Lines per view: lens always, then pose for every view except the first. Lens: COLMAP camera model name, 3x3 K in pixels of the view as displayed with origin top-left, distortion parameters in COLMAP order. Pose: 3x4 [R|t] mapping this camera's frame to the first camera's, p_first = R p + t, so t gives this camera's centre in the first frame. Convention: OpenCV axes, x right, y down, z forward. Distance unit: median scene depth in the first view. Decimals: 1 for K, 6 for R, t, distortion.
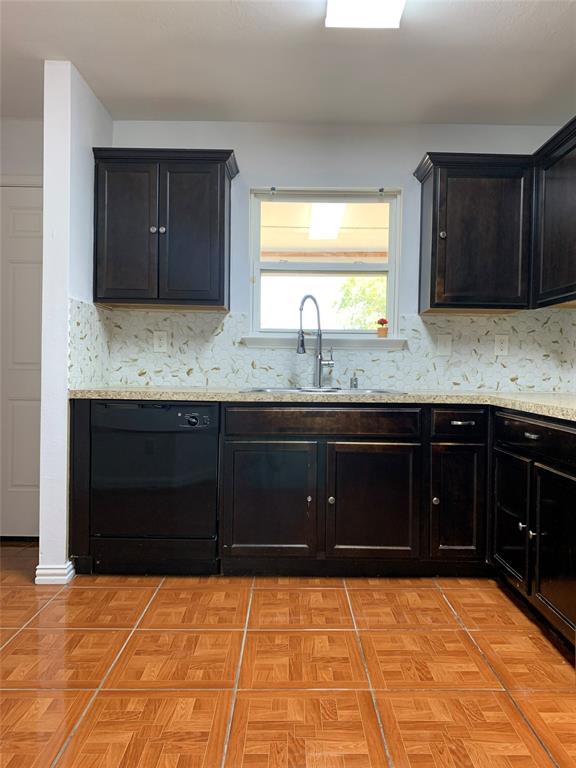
lens RADIAL K [[598.2, 0, 297.6], [0, 598.2, 382.3], [0, 0, 1]] dist [0.019174, -0.005672]
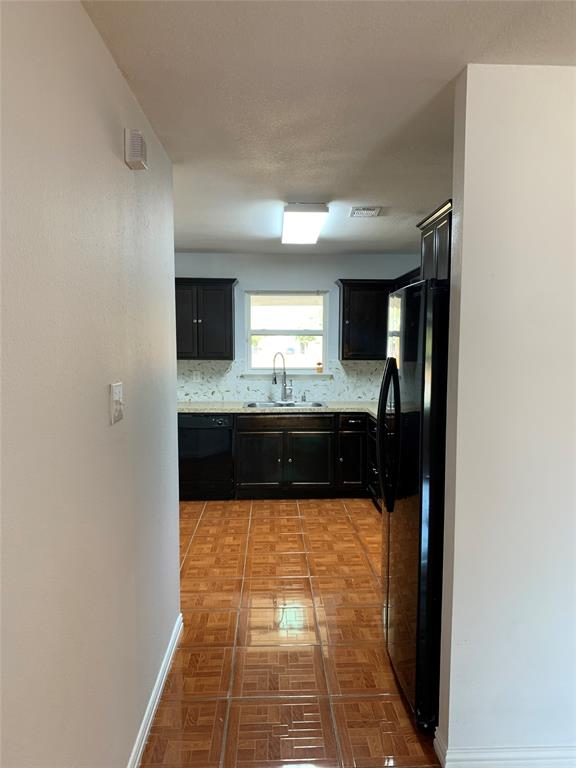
lens RADIAL K [[598.2, 0, 297.6], [0, 598.2, 382.3], [0, 0, 1]] dist [0.019174, -0.005672]
pose [[0.999387, -0.015095, 0.031574, 0.022099], [0.013624, 0.998834, 0.046310, -0.157919], [-0.032237, -0.045851, 0.998428, -0.988061]]
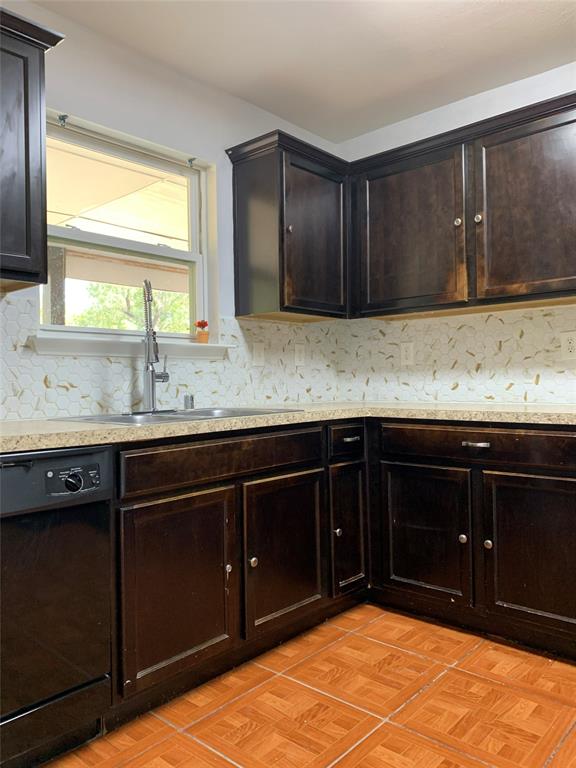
lens RADIAL K [[594.4, 0, 286.4], [0, 594.4, 378.0], [0, 0, 1]] dist [0.009175, -0.001863]
pose [[0.676941, -0.019912, 0.735768, -0.444951], [0.042139, 0.999043, -0.011734, -0.018080], [-0.734830, 0.038948, 0.677132, 0.459270]]
